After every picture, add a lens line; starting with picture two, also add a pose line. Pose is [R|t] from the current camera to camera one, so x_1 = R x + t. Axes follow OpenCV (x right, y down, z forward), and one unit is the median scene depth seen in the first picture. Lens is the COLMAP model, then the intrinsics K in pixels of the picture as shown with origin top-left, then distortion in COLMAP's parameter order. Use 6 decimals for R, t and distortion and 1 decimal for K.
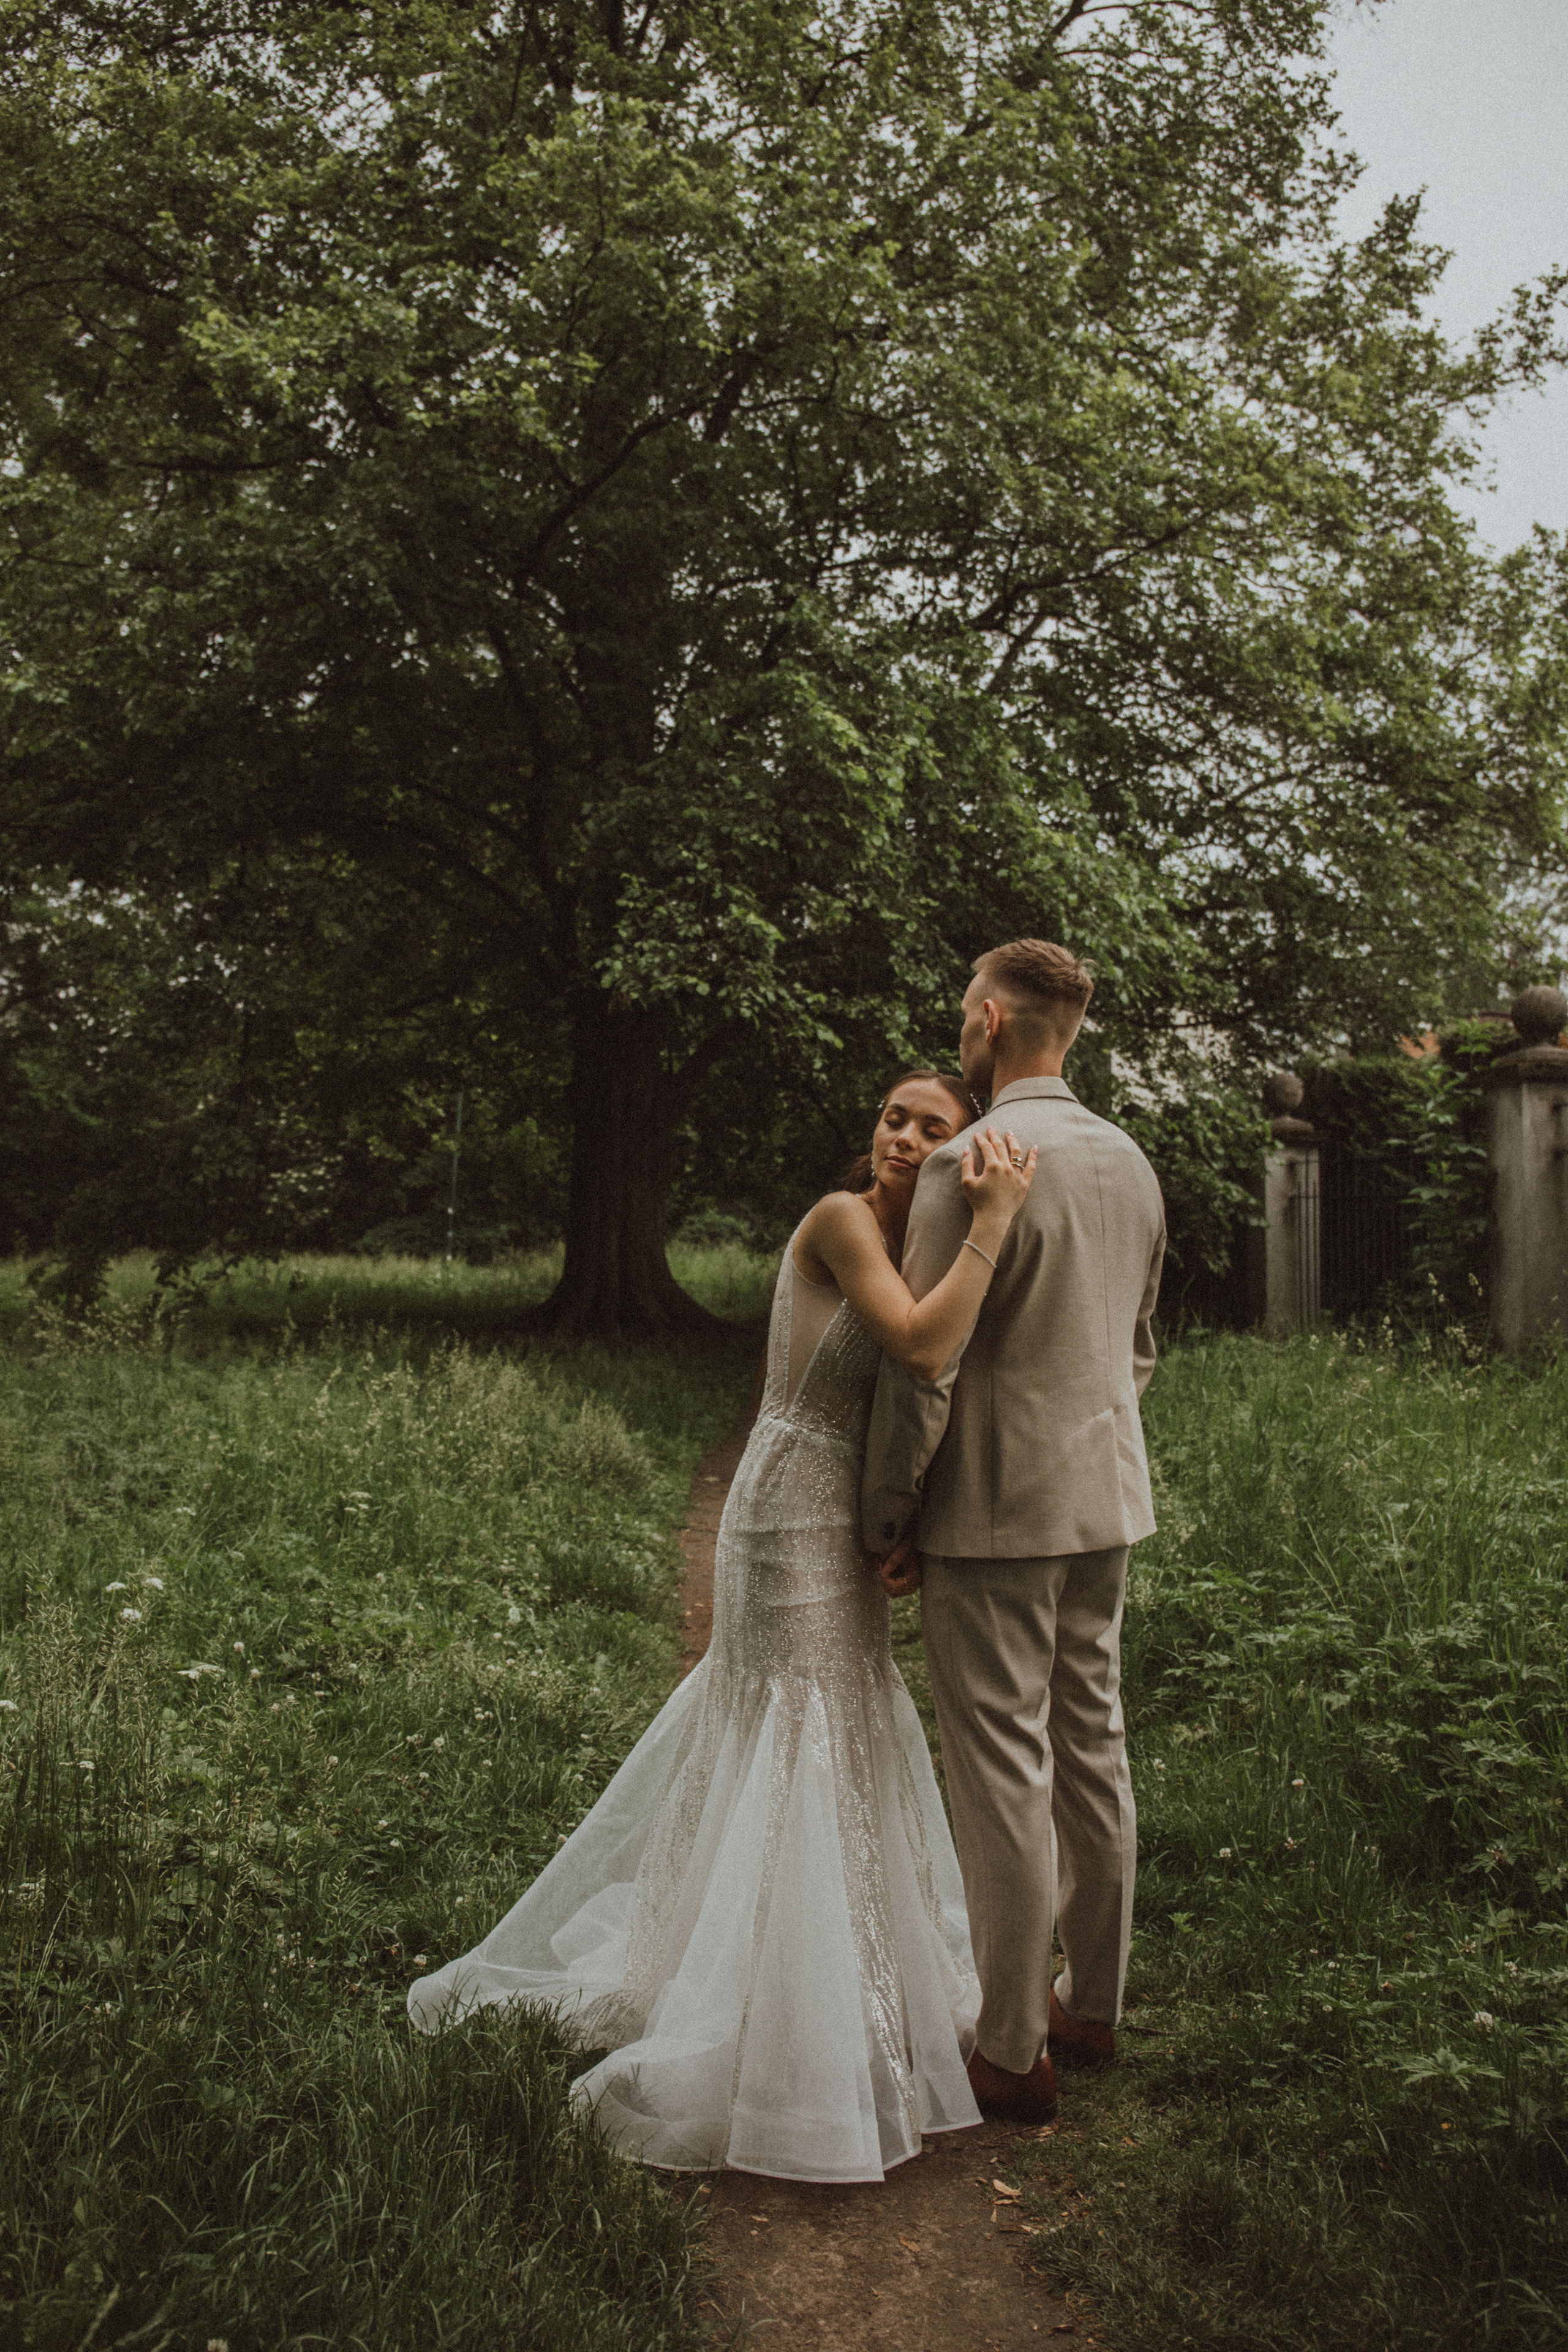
lens RADIAL K [[2087.4, 0, 784.0], [0, 2087.4, 1176.0], [0, 0, 1]] dist [0.001872, 0.000213]
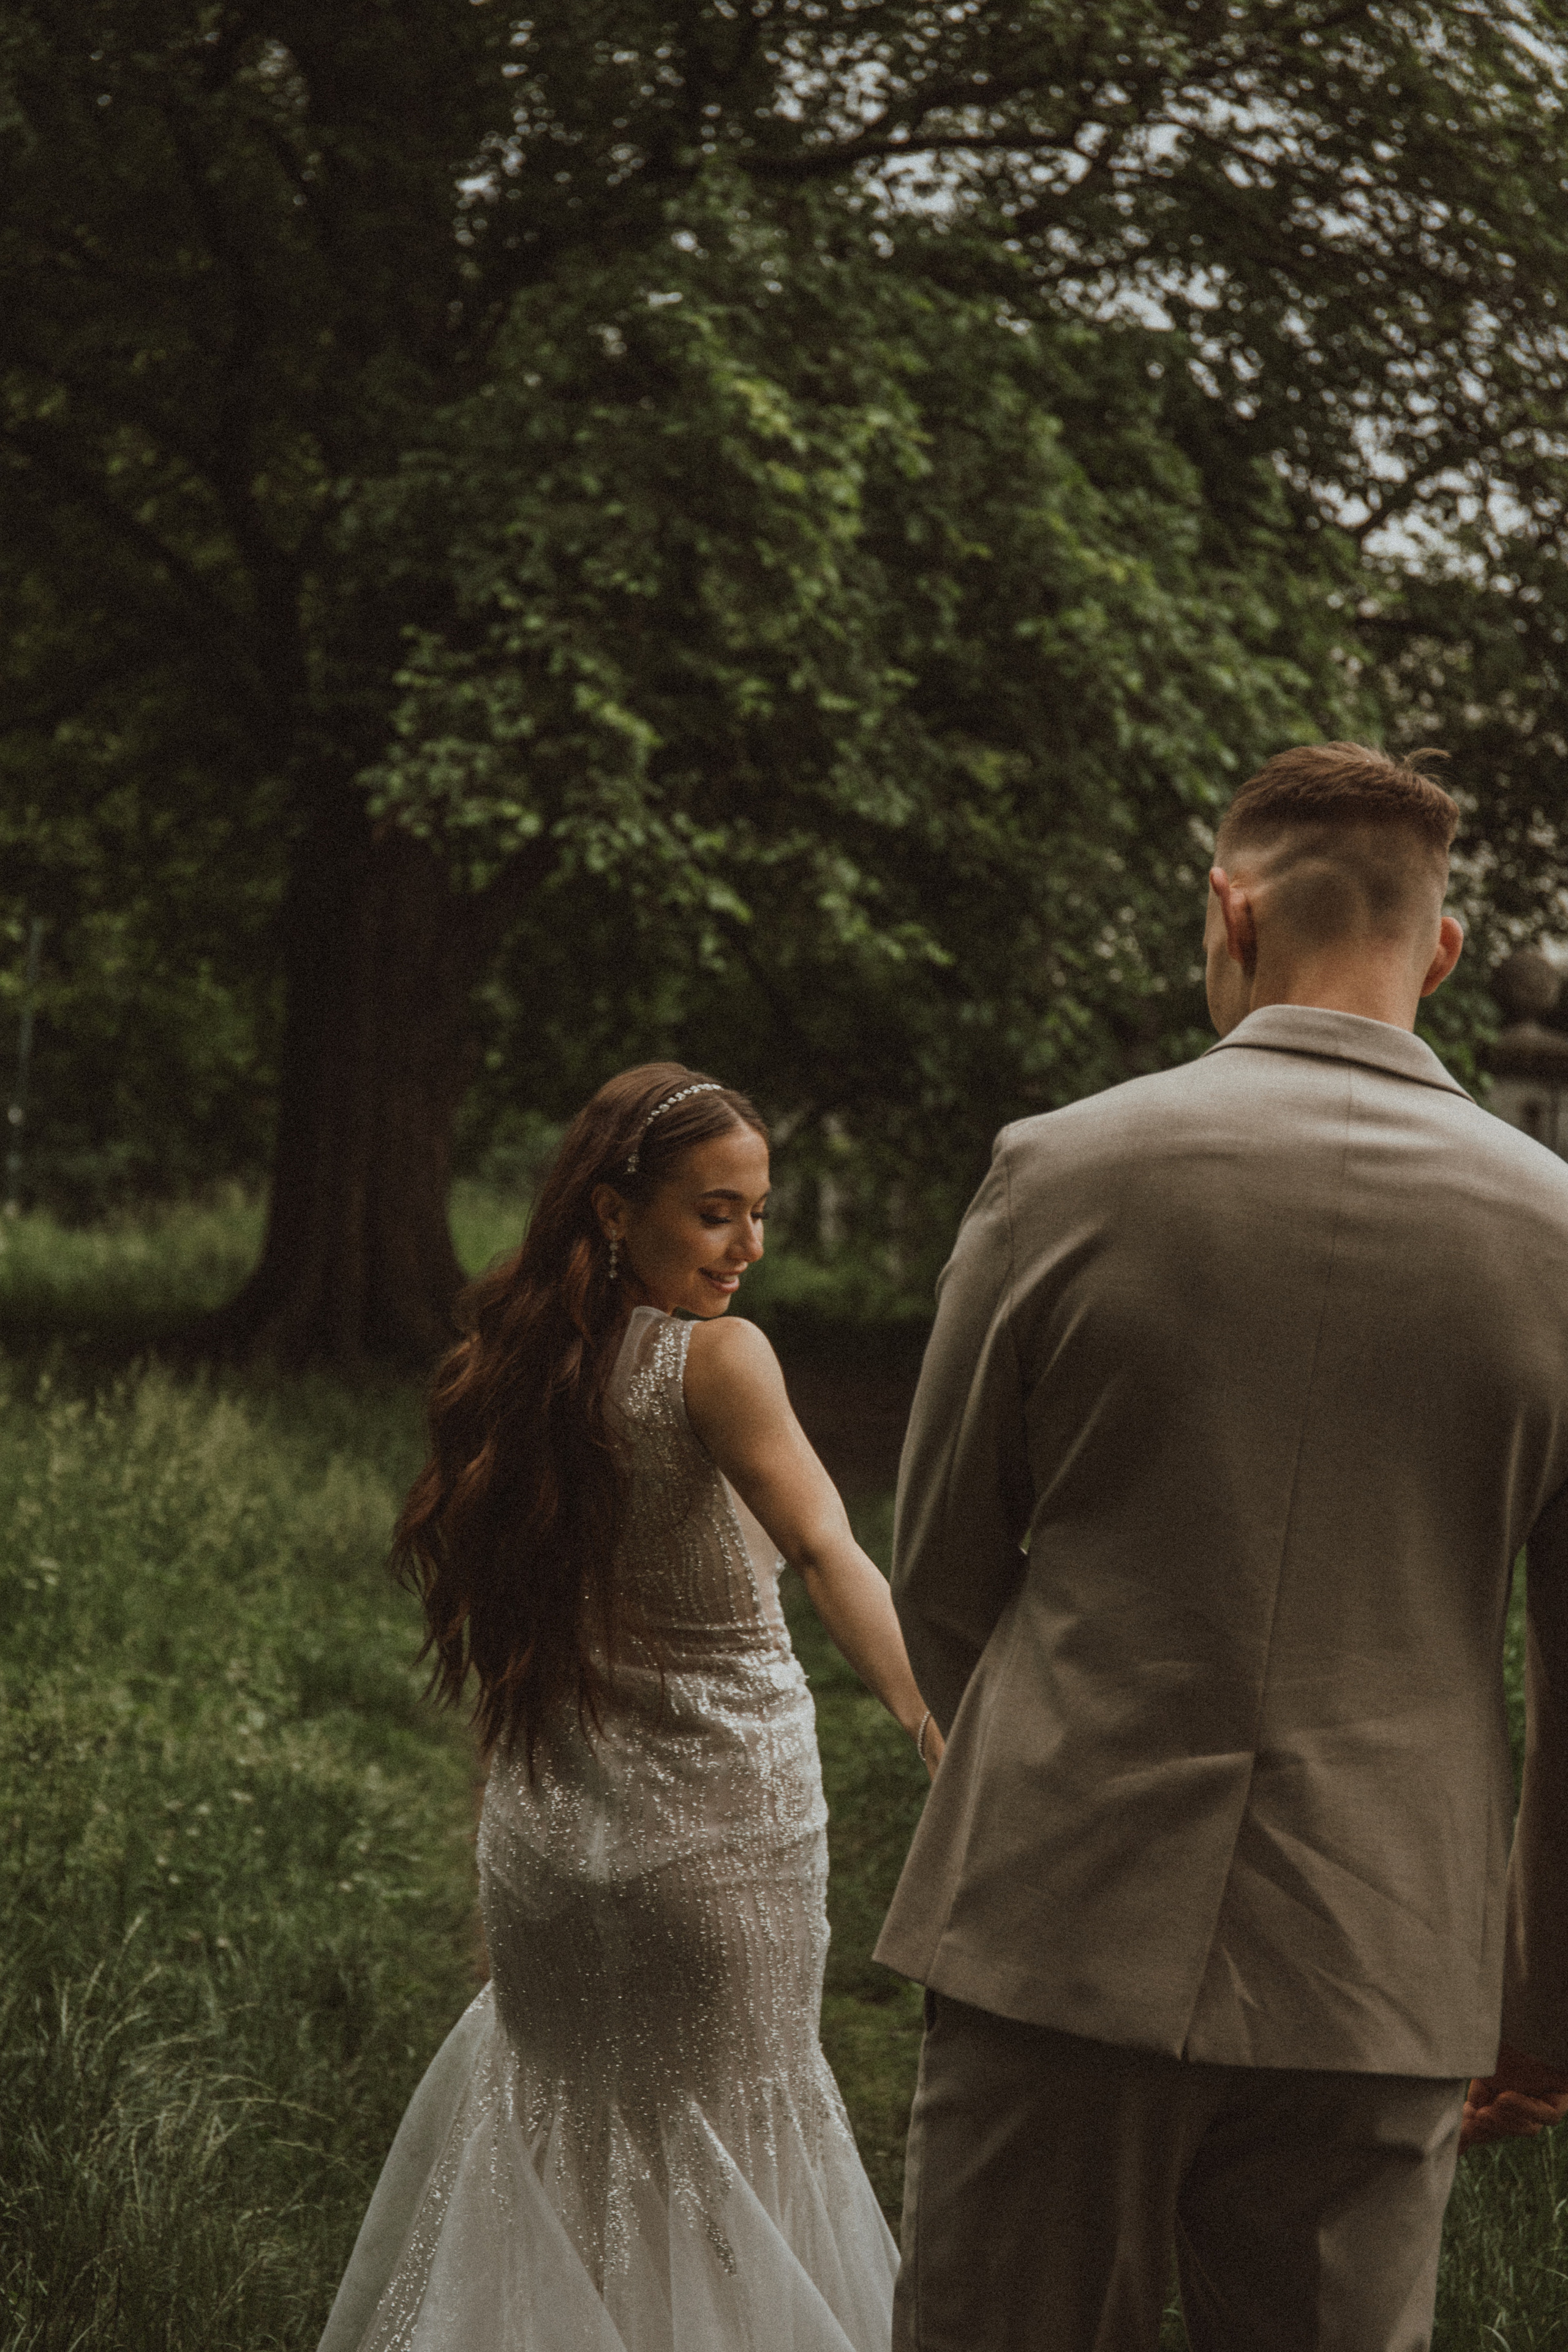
lens RADIAL K [[4126.7, 0, 784.0], [0, 4126.7, 1176.0], [0, 0, 1]] dist [0.170076, -0.034737]
pose [[0.999319, 0.028050, 0.023990, 0.010626], [-0.028678, 0.999245, 0.026221, -0.016749], [-0.023237, -0.026892, 0.999368, -0.246027]]
